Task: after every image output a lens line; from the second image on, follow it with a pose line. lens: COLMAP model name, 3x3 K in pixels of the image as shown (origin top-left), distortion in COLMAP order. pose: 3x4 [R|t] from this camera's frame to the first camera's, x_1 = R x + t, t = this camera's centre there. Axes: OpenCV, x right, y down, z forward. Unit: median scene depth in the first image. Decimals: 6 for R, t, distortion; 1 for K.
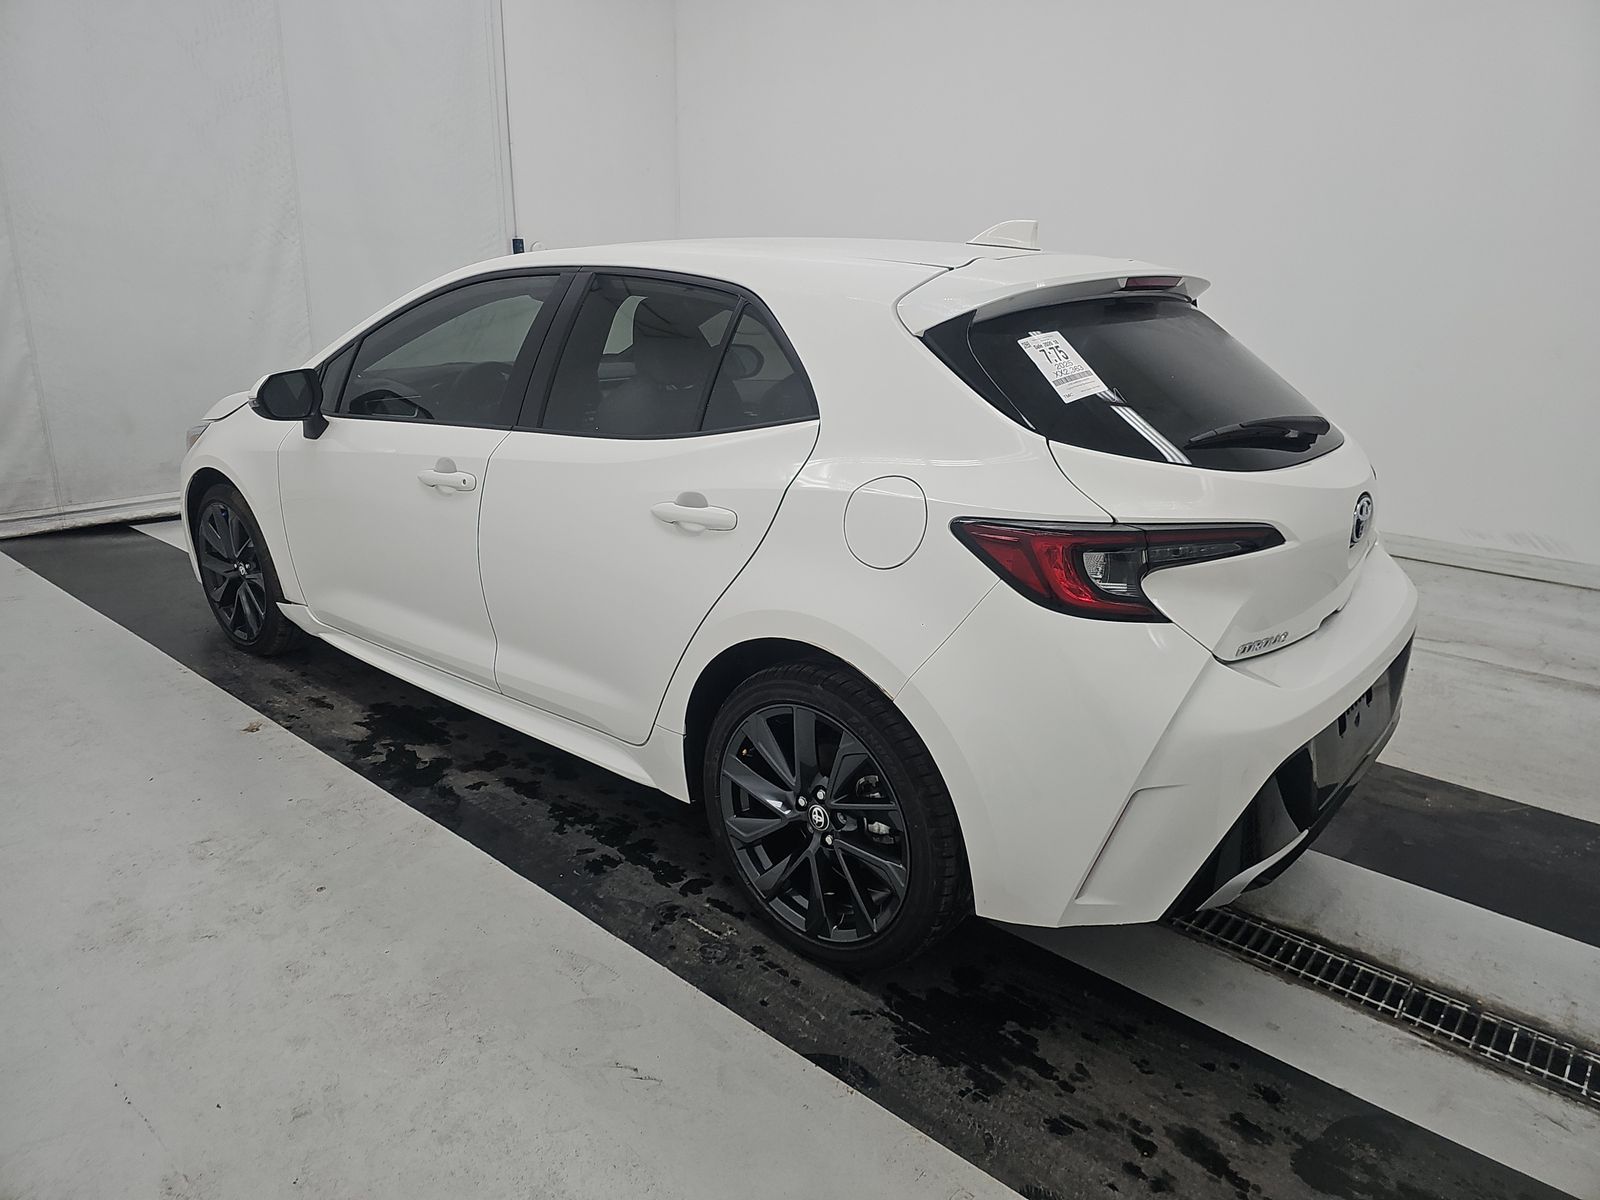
lens RADIAL K [[1034.6, 0, 791.1], [0, 1034.6, 597.0], [0, 0, 1]] dist [0.006040, 0.000135]
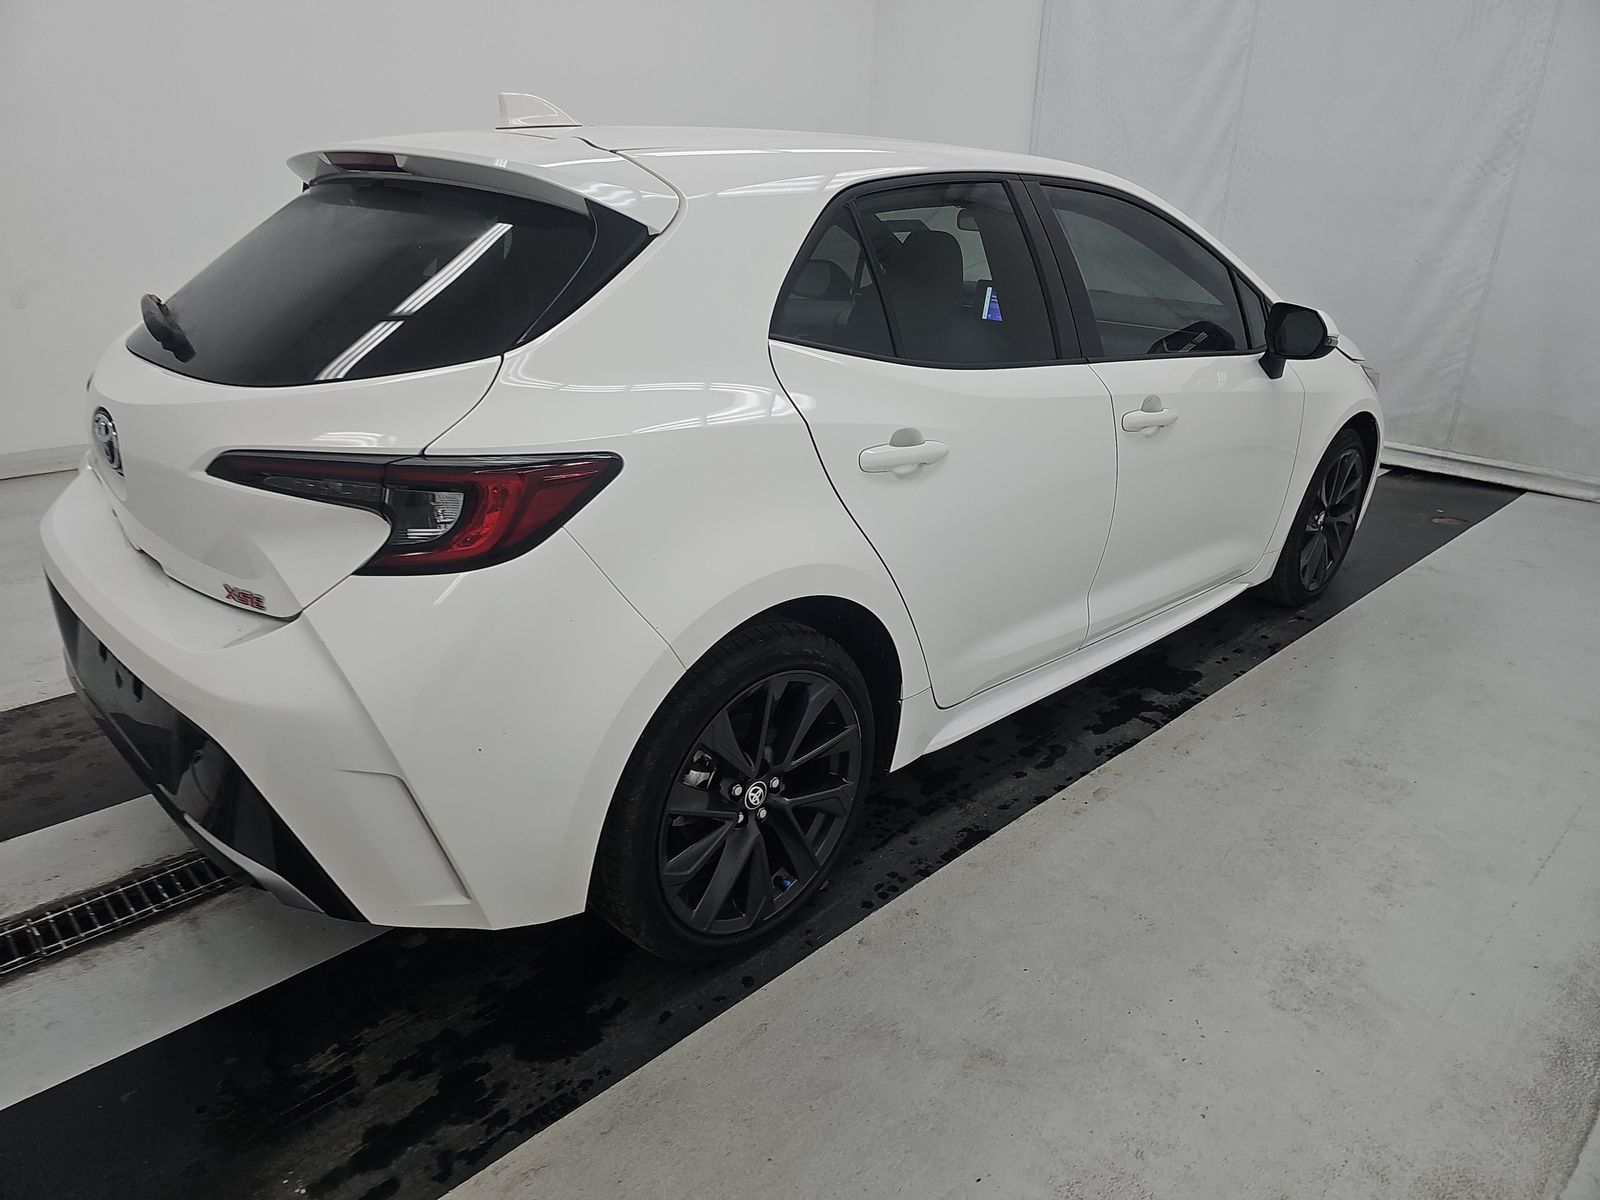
lens RADIAL K [[1019.4, 0, 796.5], [0, 1019.4, 606.9], [0, 0, 1]] dist [-0.005019, -0.000613]
pose [[-0.056813, 0.365850, -0.928938, 1.307040], [-0.329752, 0.871349, 0.363337, -0.427638], [0.942357, 0.326961, 0.071136, 1.501754]]
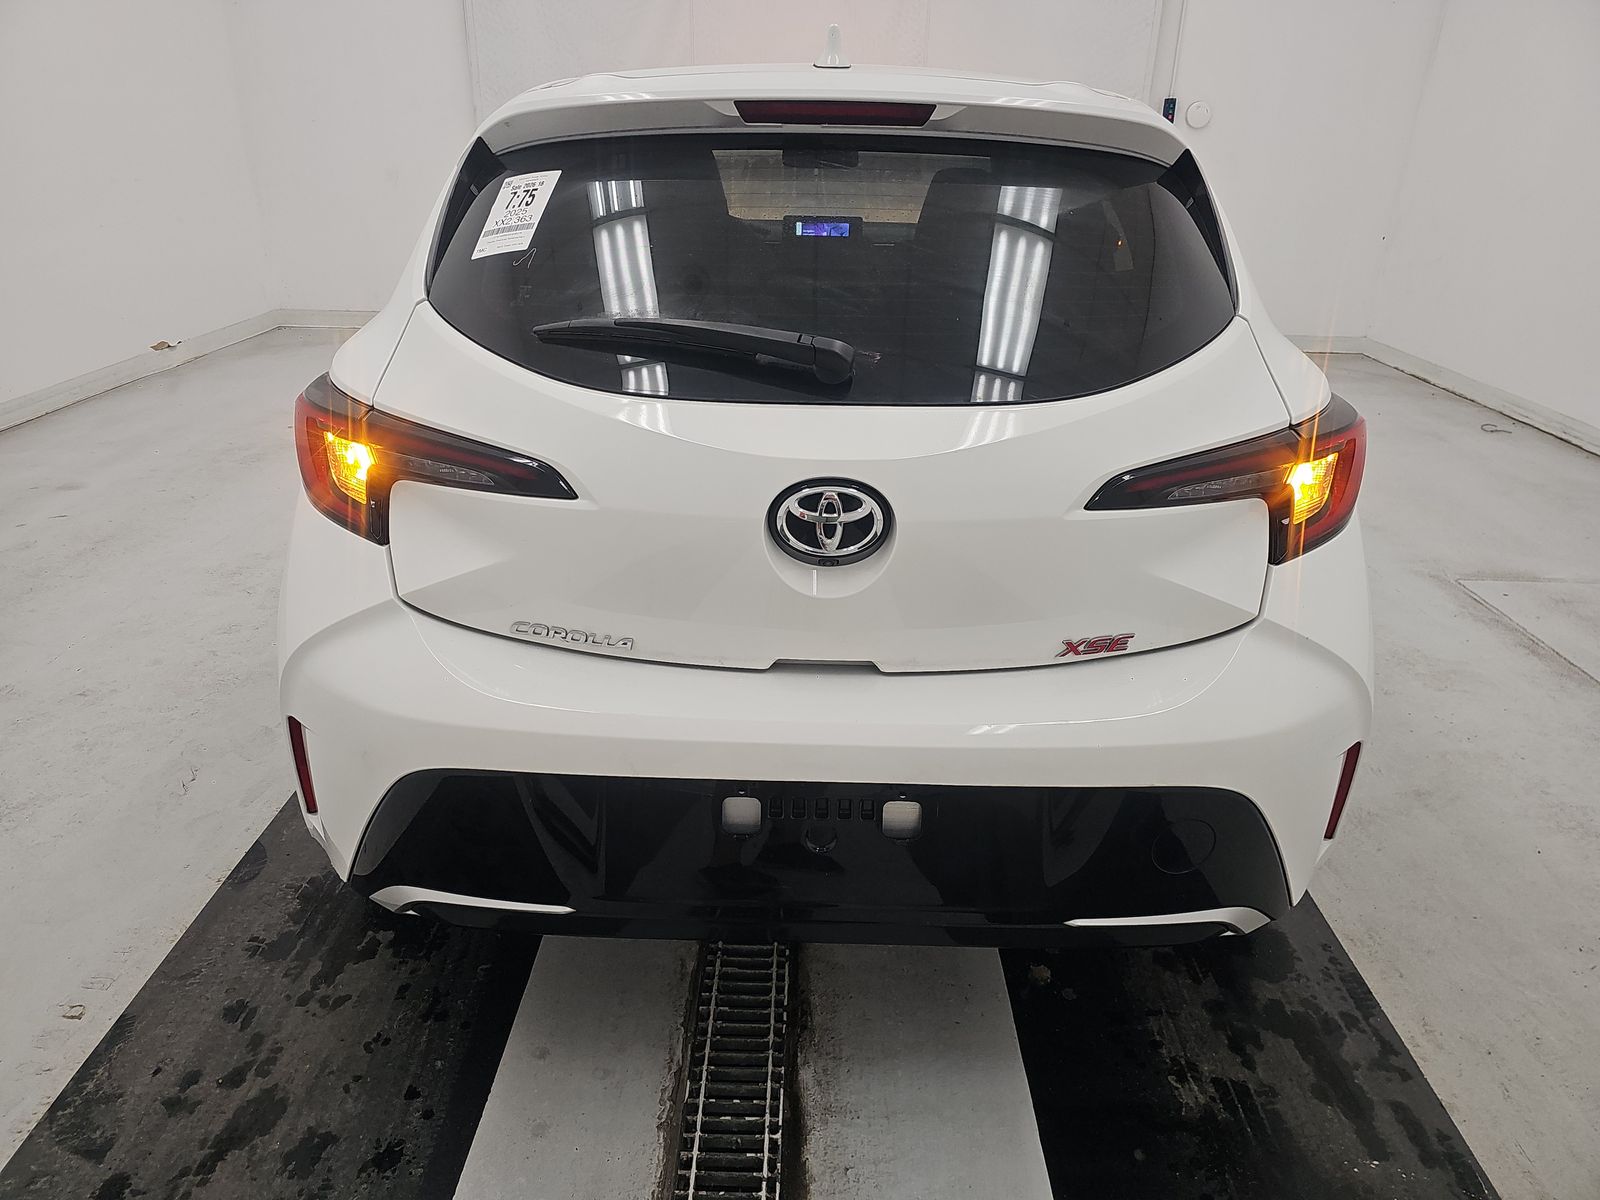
lens RADIAL K [[1034.6, 0, 791.1], [0, 1034.6, 597.0], [0, 0, 1]] dist [0.006040, 0.000135]
pose [[0.640882, 0.314519, -0.700248, 0.954370], [-0.231271, 0.948936, 0.214554, -0.152206], [0.731973, 0.024443, 0.680895, 0.592721]]
